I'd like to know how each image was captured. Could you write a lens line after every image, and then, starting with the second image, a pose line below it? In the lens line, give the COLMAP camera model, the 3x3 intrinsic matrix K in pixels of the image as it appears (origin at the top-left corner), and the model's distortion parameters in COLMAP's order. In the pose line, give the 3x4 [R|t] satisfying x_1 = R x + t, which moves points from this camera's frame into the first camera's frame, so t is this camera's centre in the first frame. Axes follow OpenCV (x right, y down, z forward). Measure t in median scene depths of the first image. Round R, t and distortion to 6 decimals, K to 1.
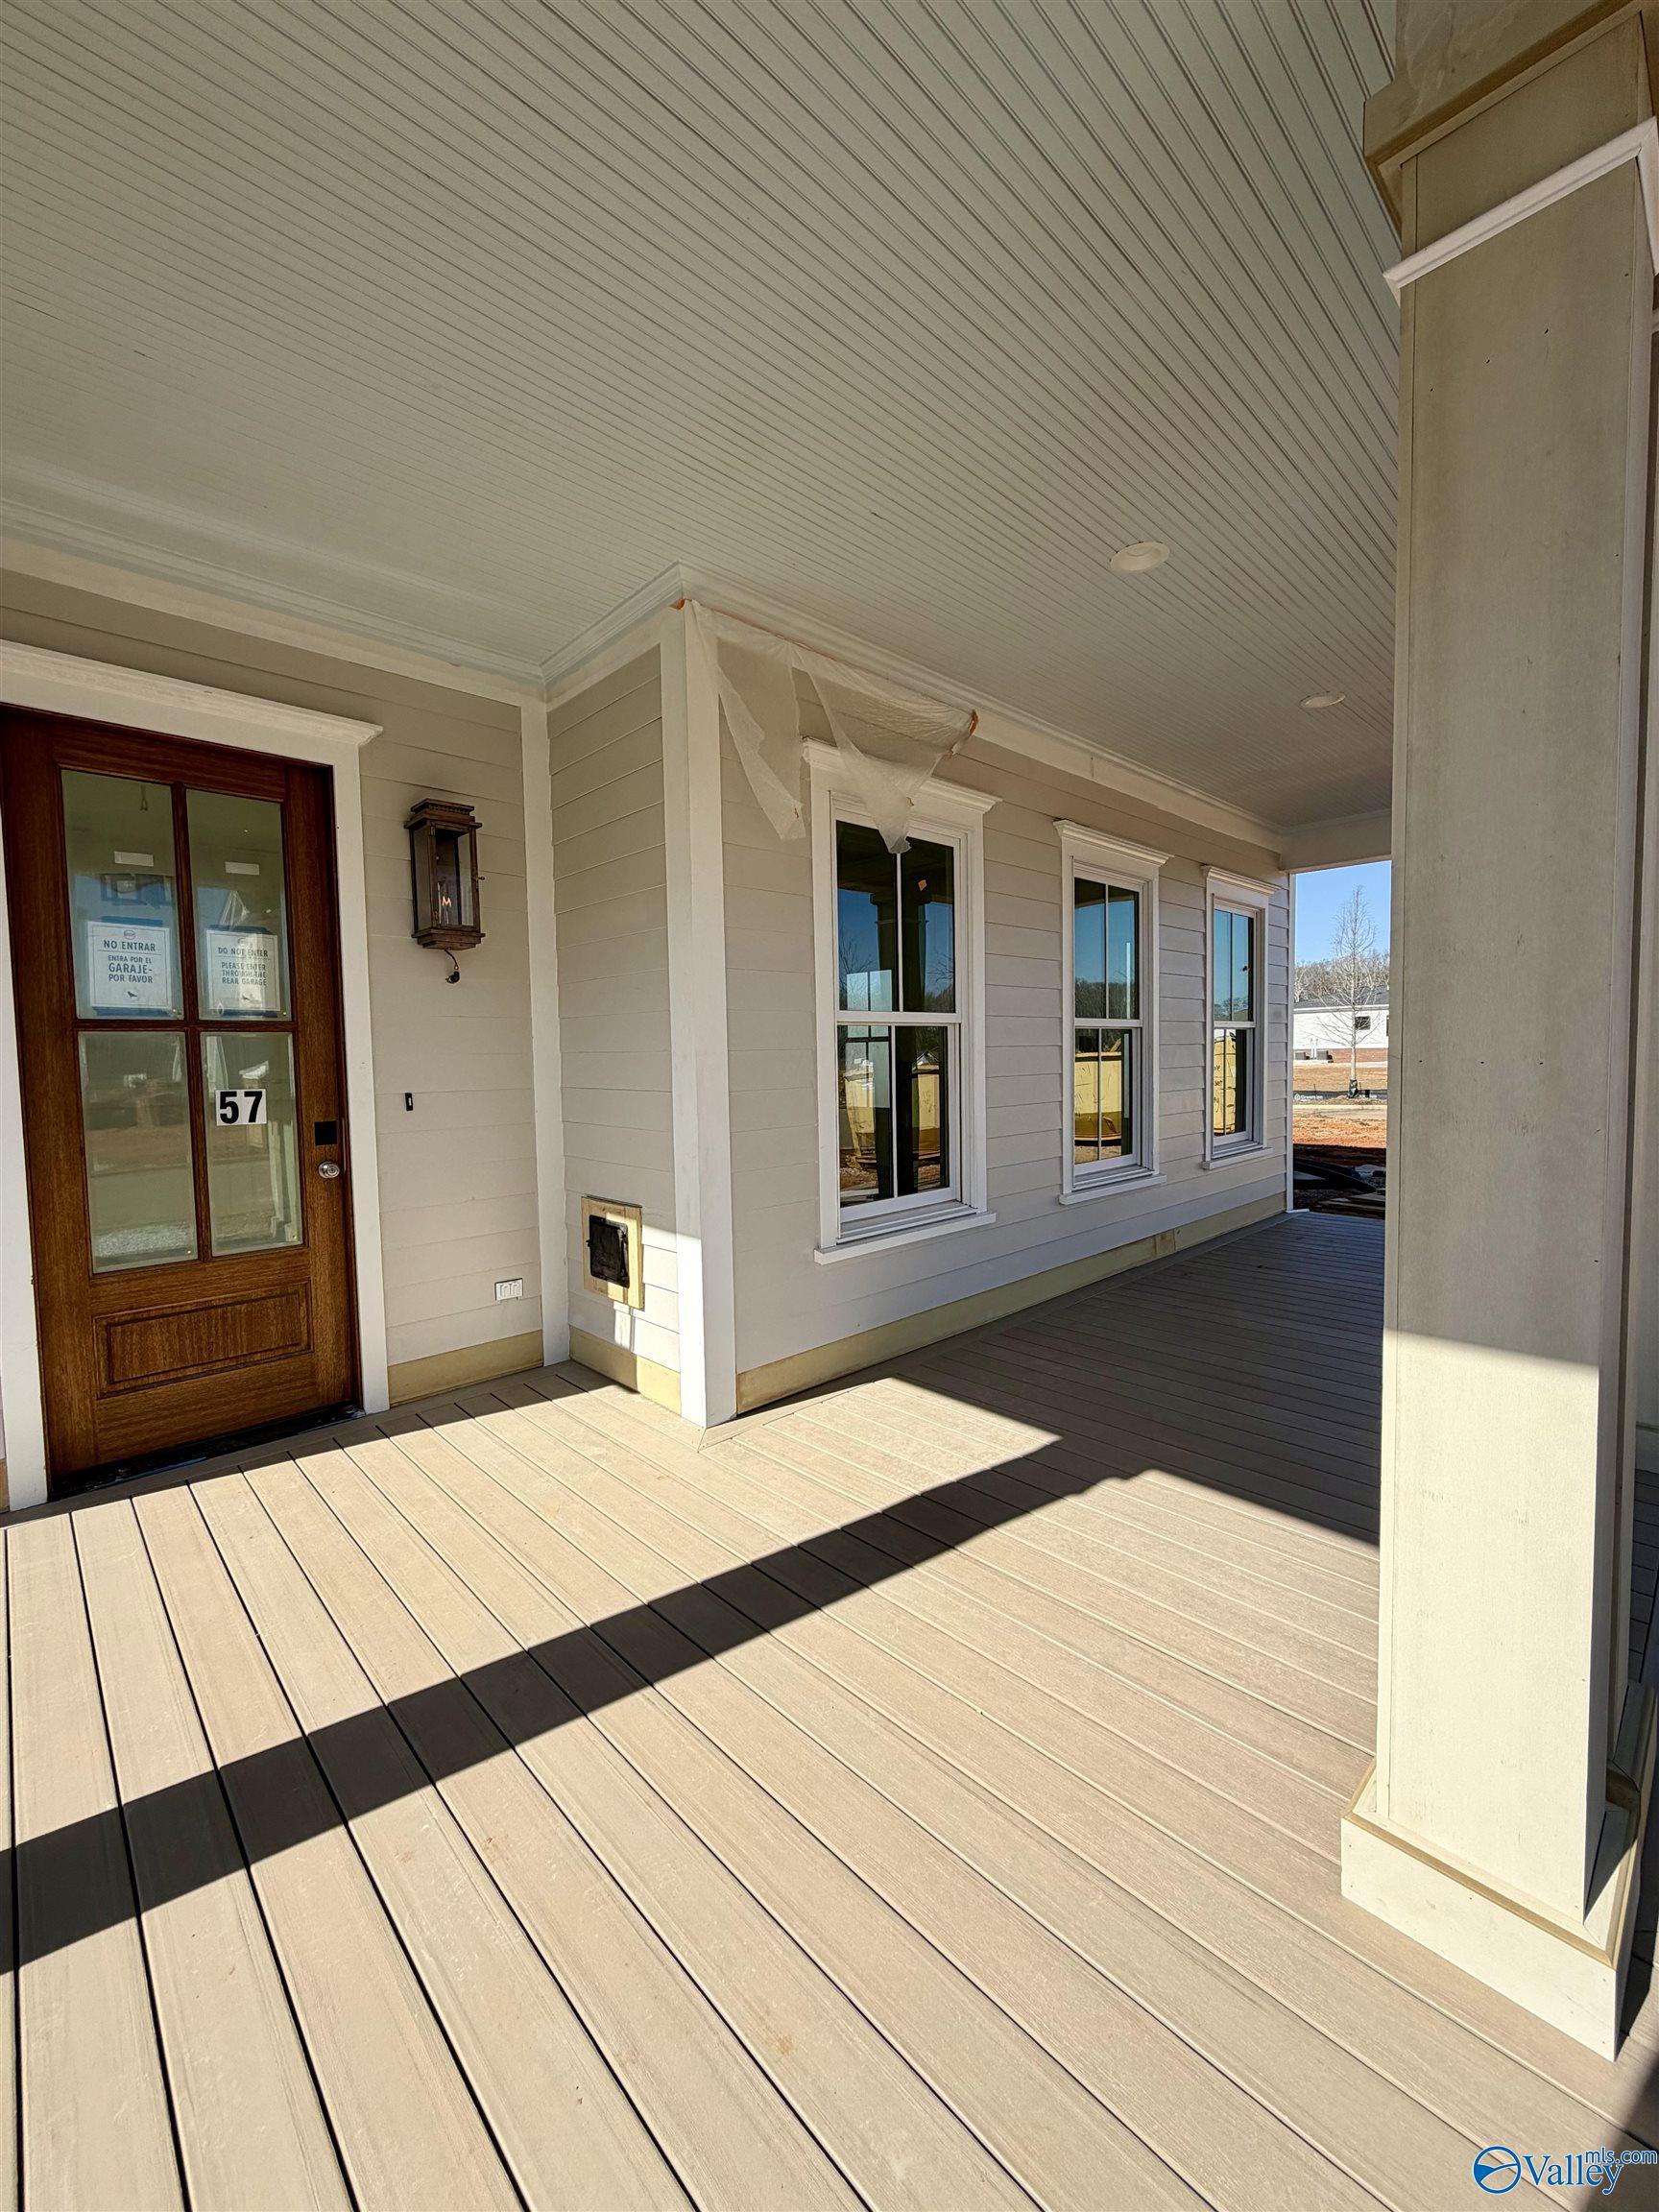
lens RADIAL K [[876.7, 0, 833.6], [0, 876.7, 1102.1], [0, 0, 1]] dist [-0.000722, 0.000221]
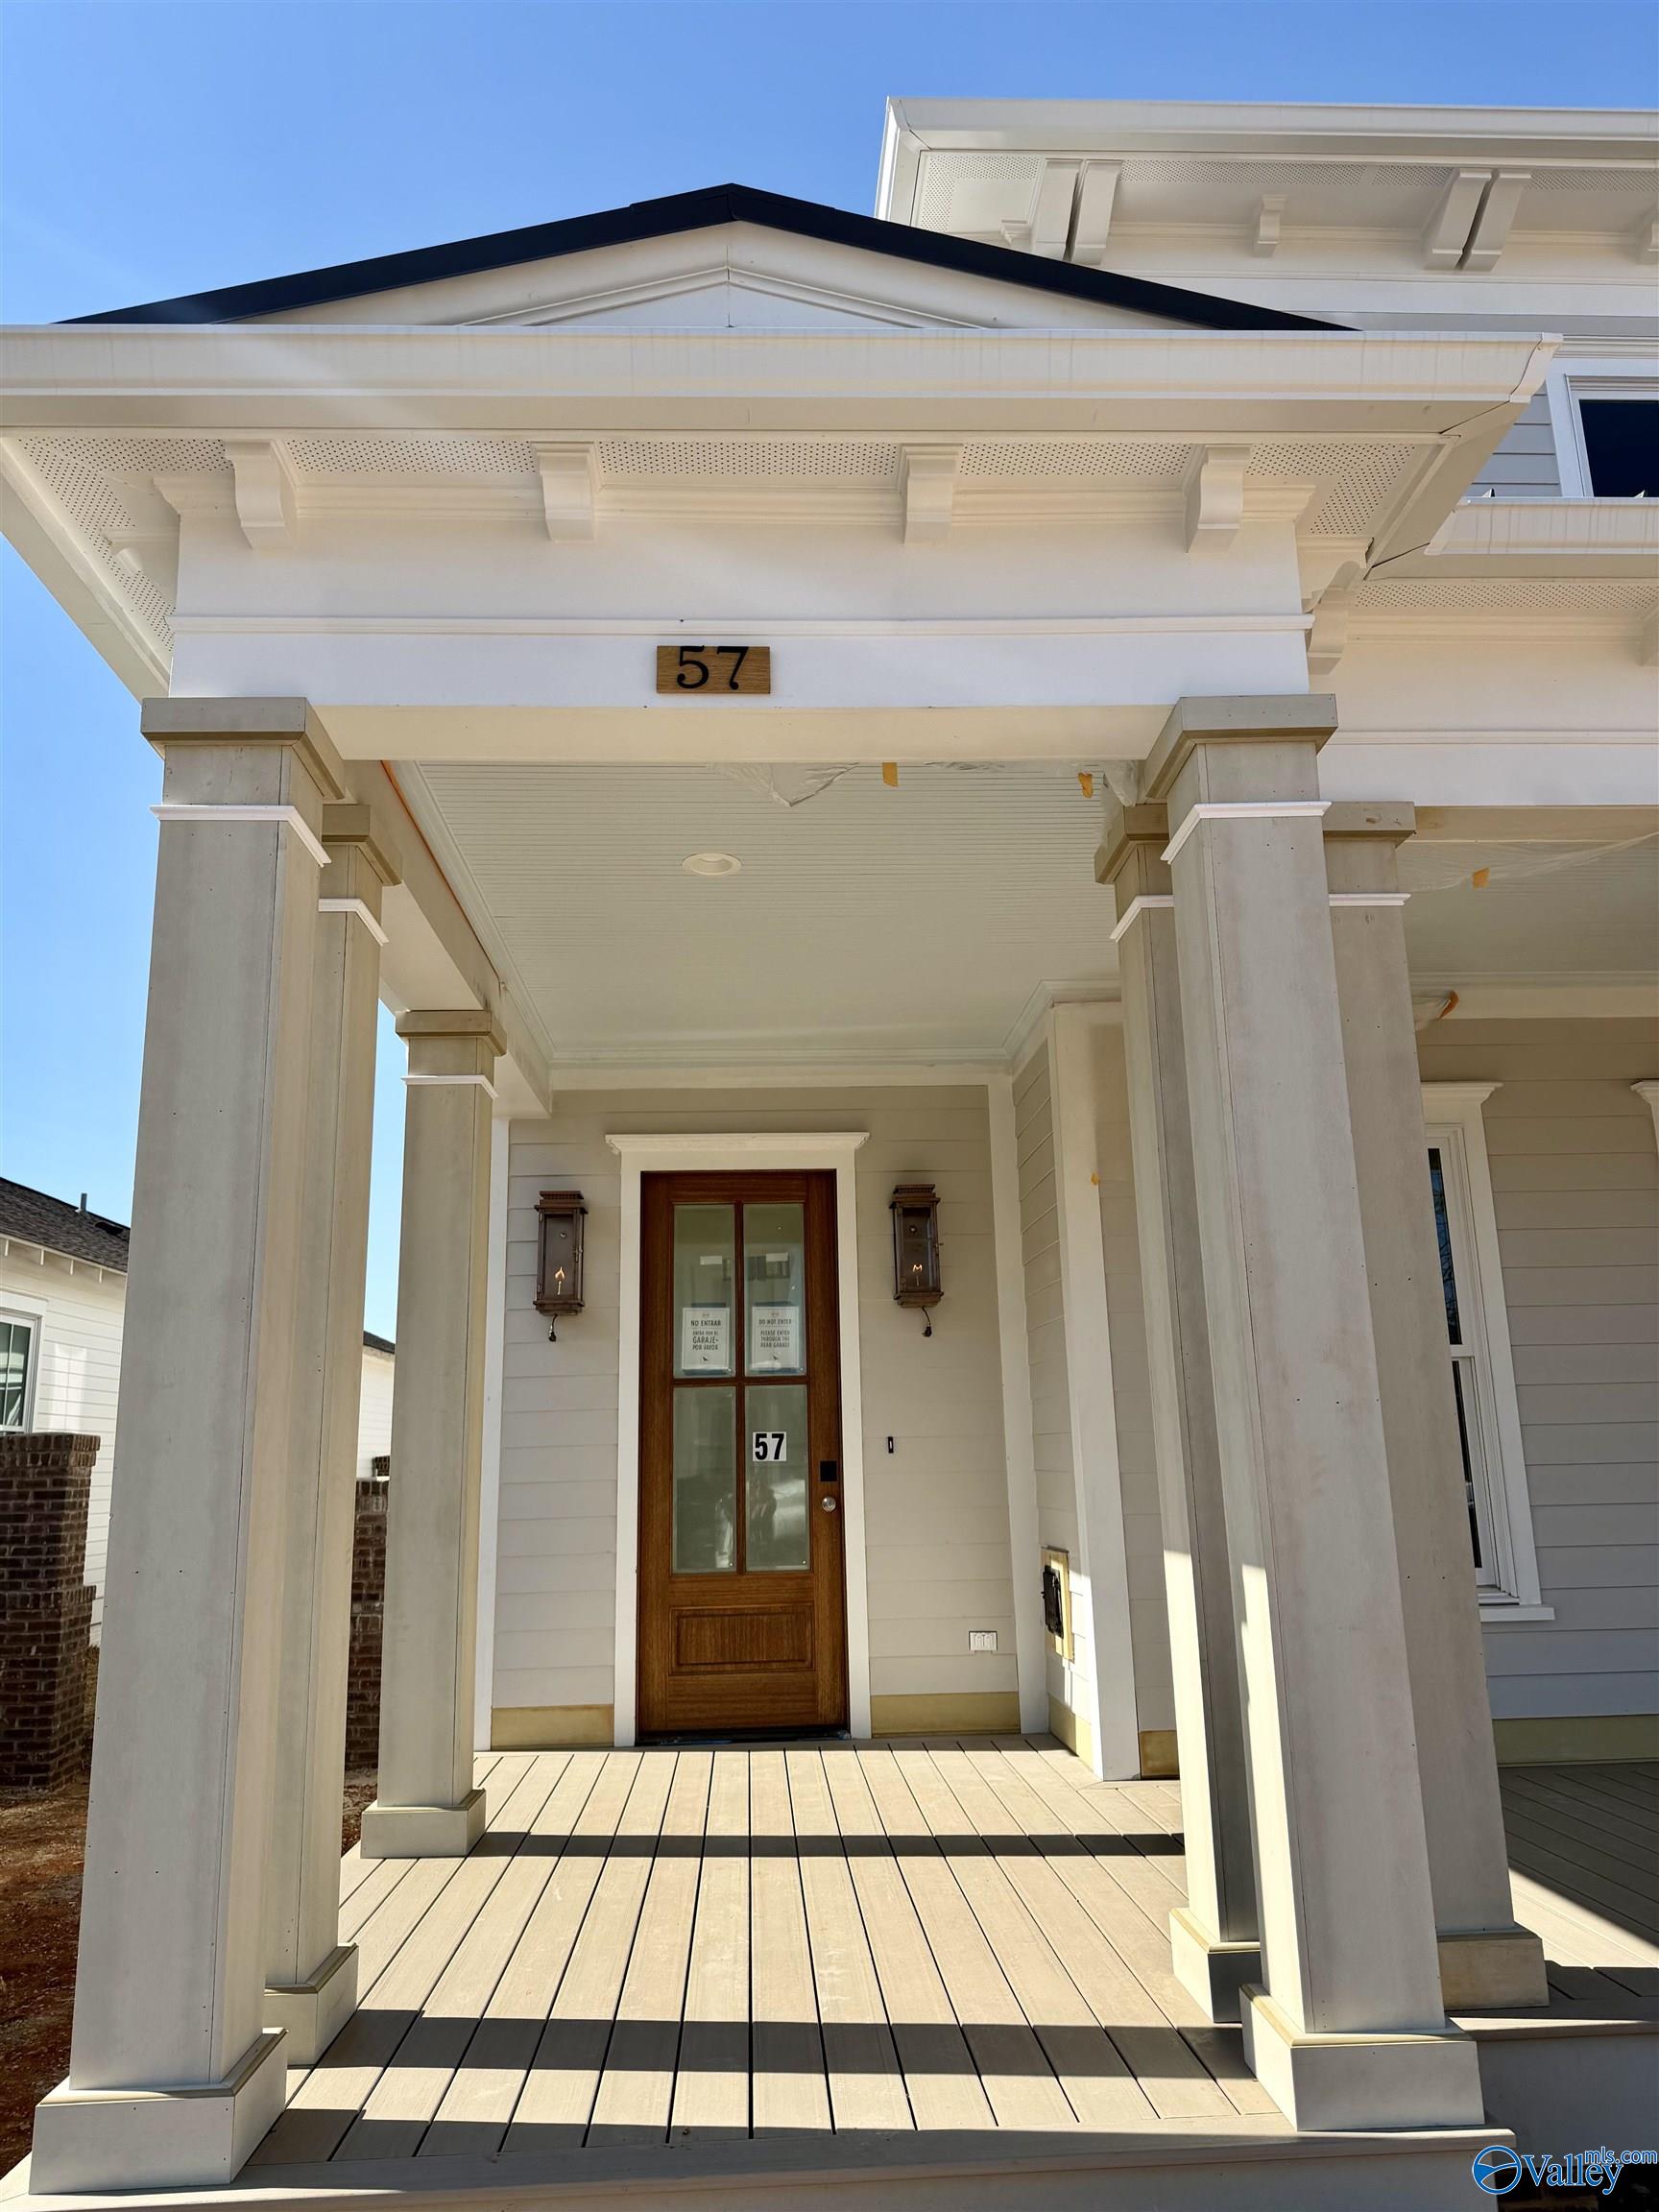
lens RADIAL K [[1505.1, 0, 830.7], [0, 1505.1, 1075.3], [0, 0, 1]] dist [0.030852, -0.003866]
pose [[0.760248, -0.160000, -0.629622, 0.803058], [-0.026804, 0.960644, -0.276485, 0.086220], [0.649080, 0.227073, 0.726039, -0.606130]]
